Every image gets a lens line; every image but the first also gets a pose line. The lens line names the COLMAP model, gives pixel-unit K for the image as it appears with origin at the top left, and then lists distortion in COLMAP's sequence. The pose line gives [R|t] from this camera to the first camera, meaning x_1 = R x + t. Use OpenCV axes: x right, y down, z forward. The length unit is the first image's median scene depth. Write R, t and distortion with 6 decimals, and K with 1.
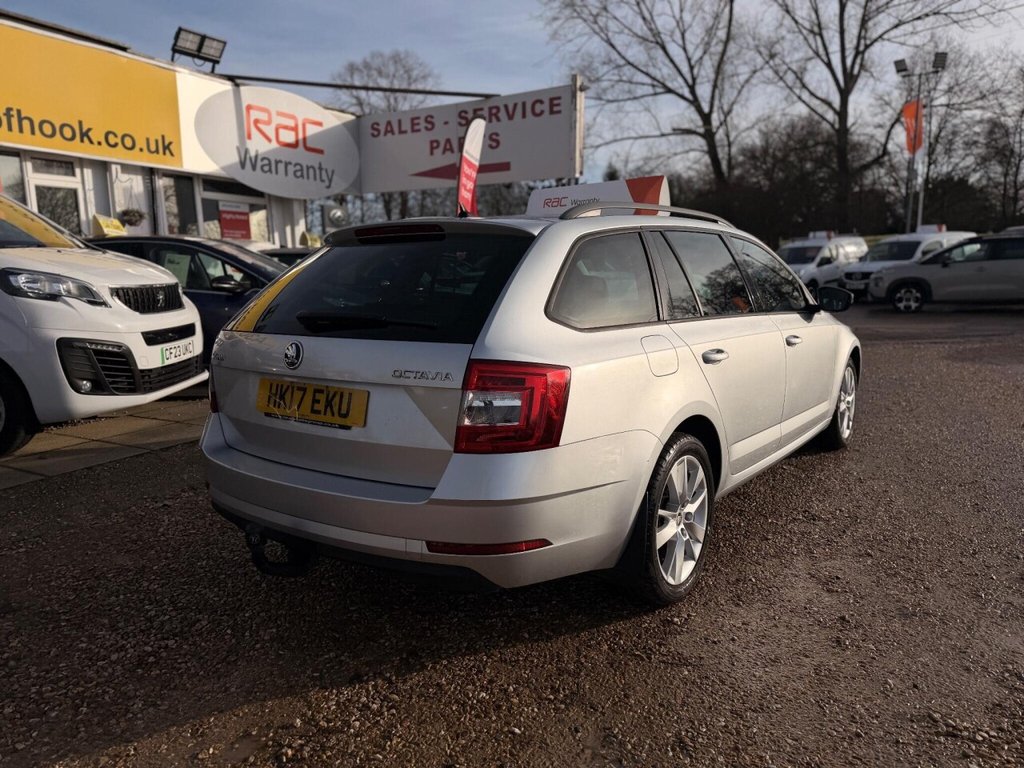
lens RADIAL K [[816.1, 0, 529.9], [0, 816.1, 400.8], [0, 0, 1]] dist [0.090798, -0.159706]
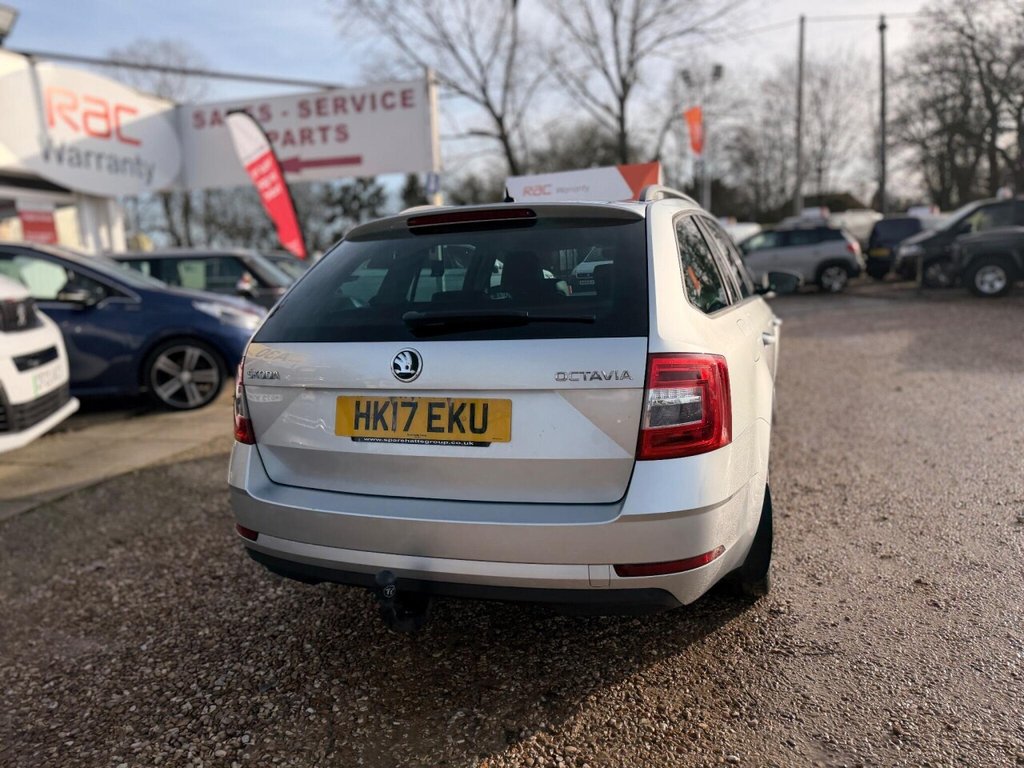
lens RADIAL K [[802.5, 0, 500.4], [0, 802.5, 385.6], [0, 0, 1]] dist [0.044179, -0.062821]
pose [[0.950503, -0.074727, 0.301596, -0.172002], [0.080392, 0.996743, -0.006396, -0.008239], [-0.300135, 0.030326, 0.953414, 0.074800]]
